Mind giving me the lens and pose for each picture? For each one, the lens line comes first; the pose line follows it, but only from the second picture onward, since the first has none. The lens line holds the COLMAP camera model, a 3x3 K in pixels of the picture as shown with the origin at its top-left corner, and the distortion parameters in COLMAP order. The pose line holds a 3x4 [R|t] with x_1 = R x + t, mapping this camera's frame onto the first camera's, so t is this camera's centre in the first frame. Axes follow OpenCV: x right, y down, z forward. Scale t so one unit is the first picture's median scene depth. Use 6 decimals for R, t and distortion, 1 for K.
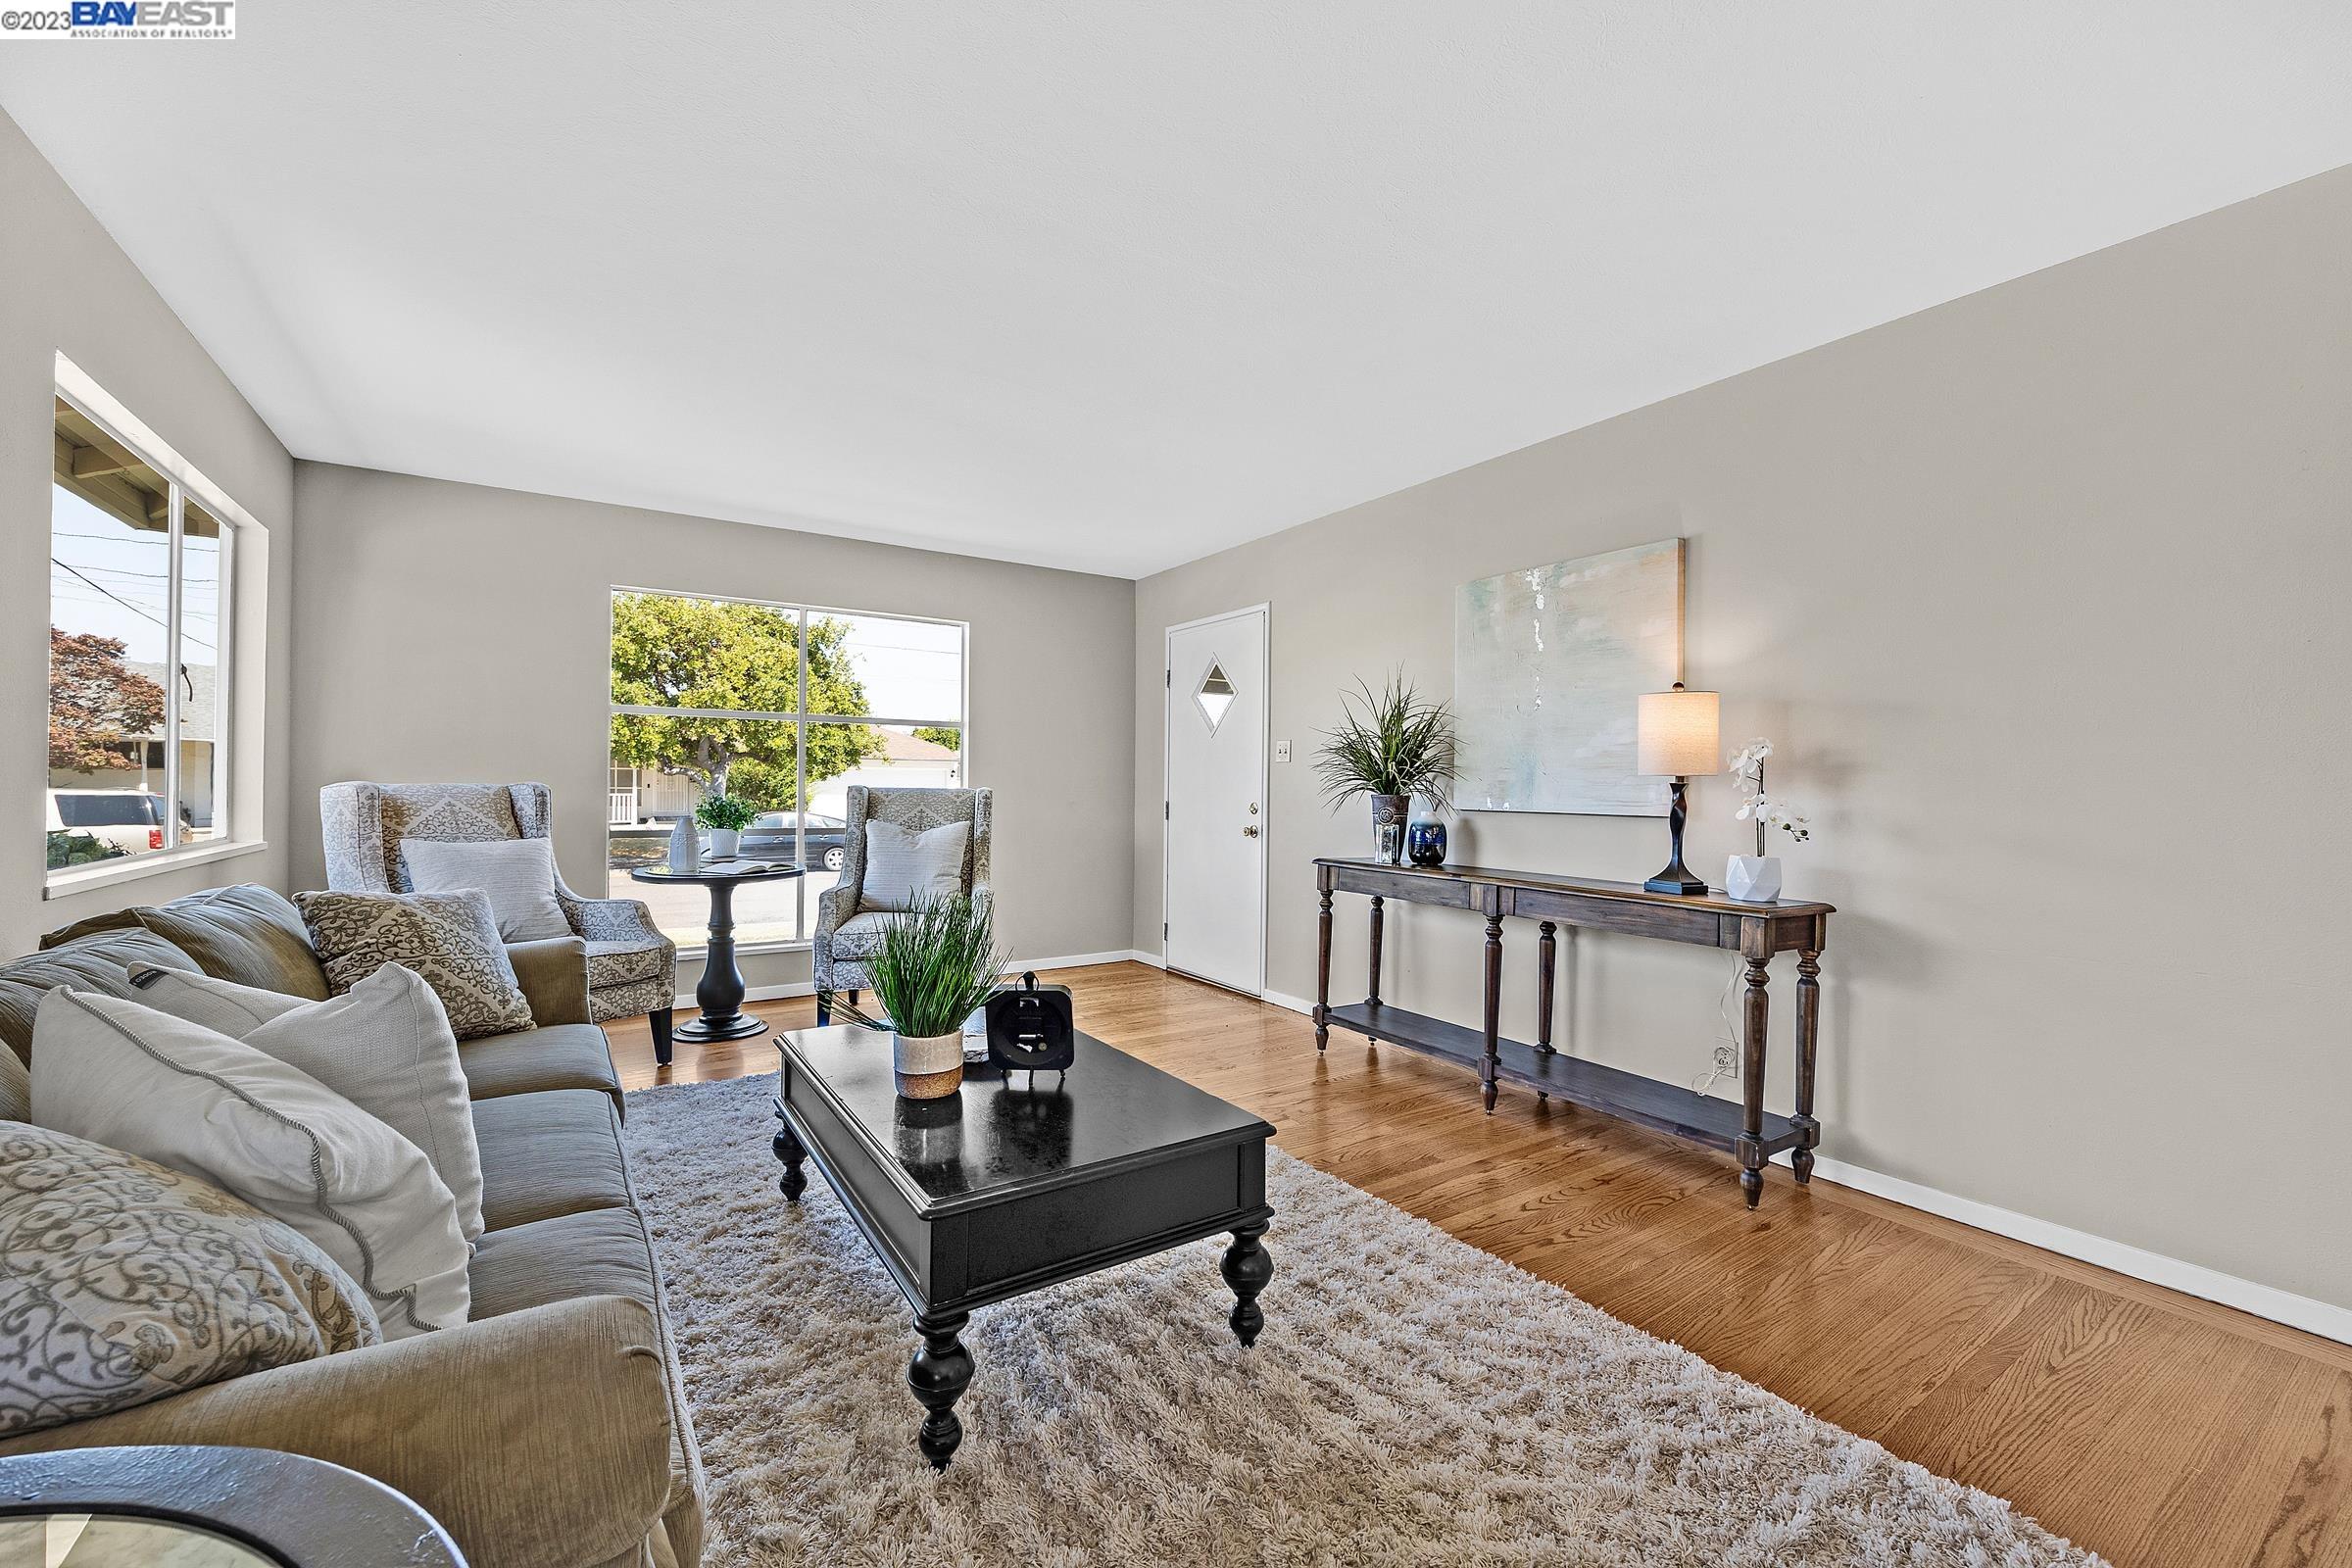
lens RADIAL K [[944.7, 0, 1176.0], [0, 944.7, 784.0], [0, 0, 1]] dist [-0.000624, 0.000772]
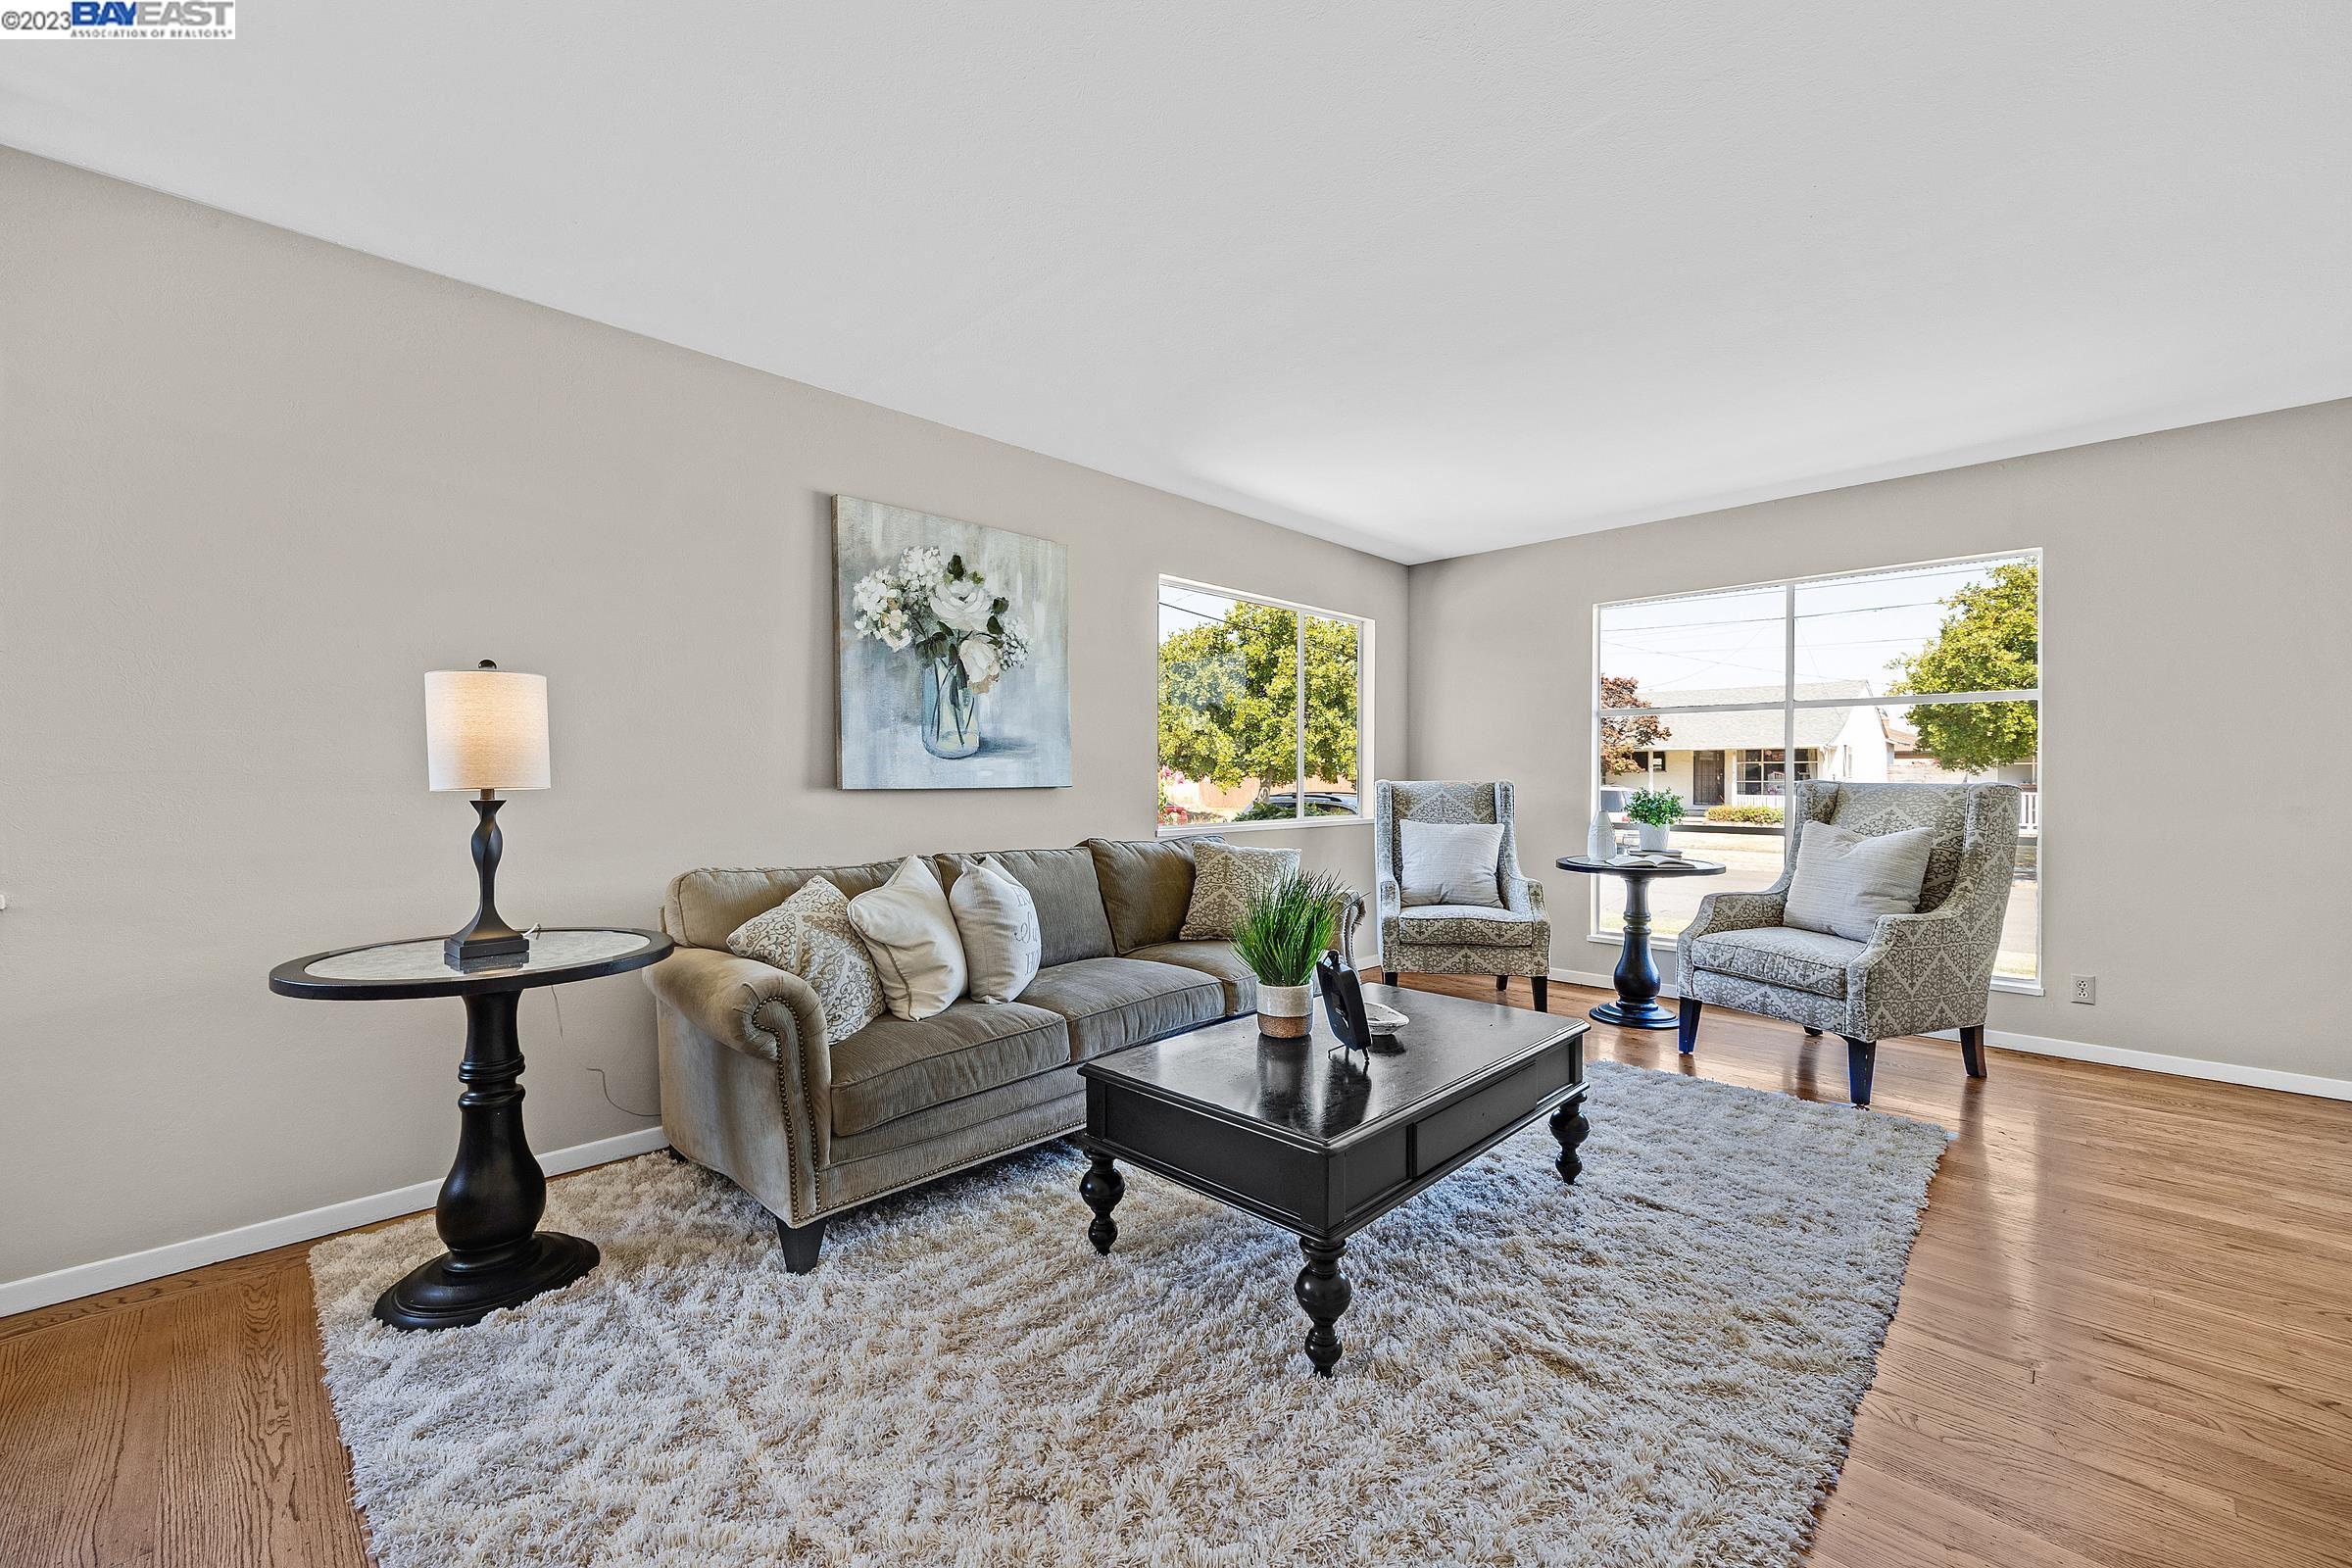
lens RADIAL K [[944.7, 0, 1176.0], [0, 944.7, 784.0], [0, 0, 1]] dist [-0.000624, 0.000772]
pose [[0.211632, -0.003258, -0.977344, 0.421757], [0.005401, 0.999983, -0.002164, 0.004721], [0.977335, -0.004821, 0.211646, 0.291013]]
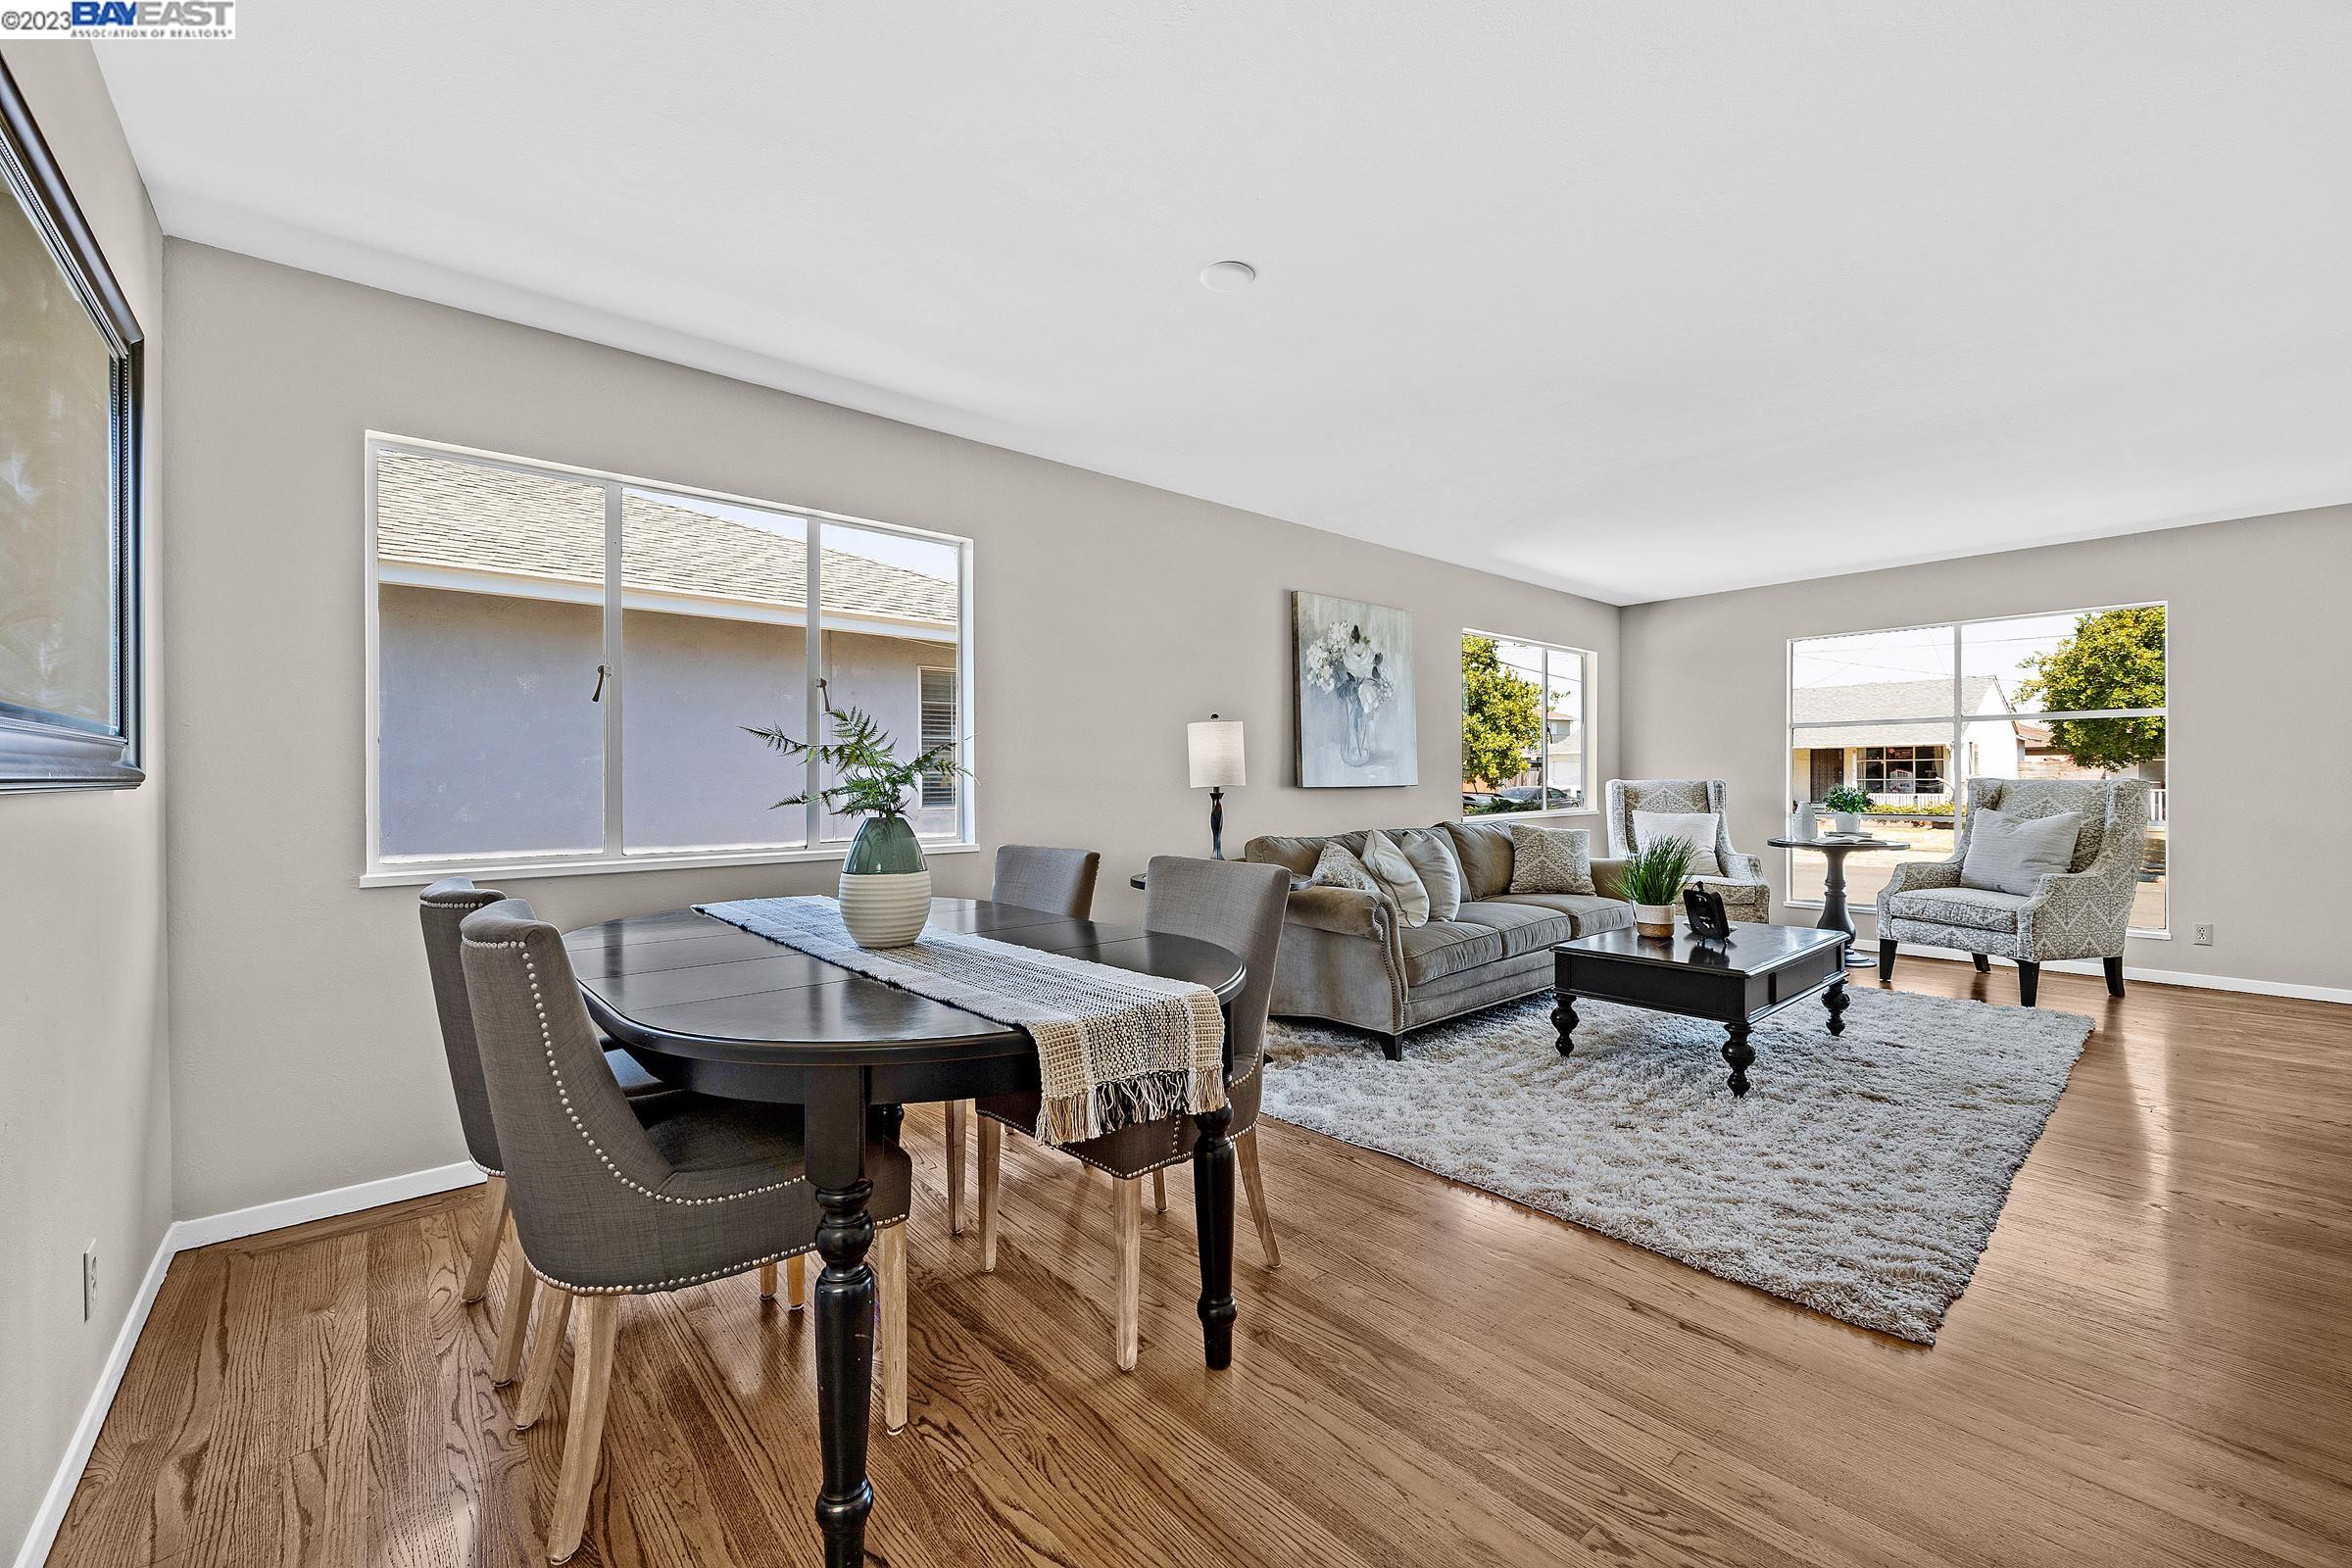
lens RADIAL K [[944.7, 0, 1176.0], [0, 944.7, 784.0], [0, 0, 1]] dist [-0.000624, 0.000772]
pose [[0.132928, -0.005779, -0.991109, 0.730266], [0.010190, 0.999938, -0.004463, 0.005365], [0.991073, -0.009506, 0.132978, -0.109783]]
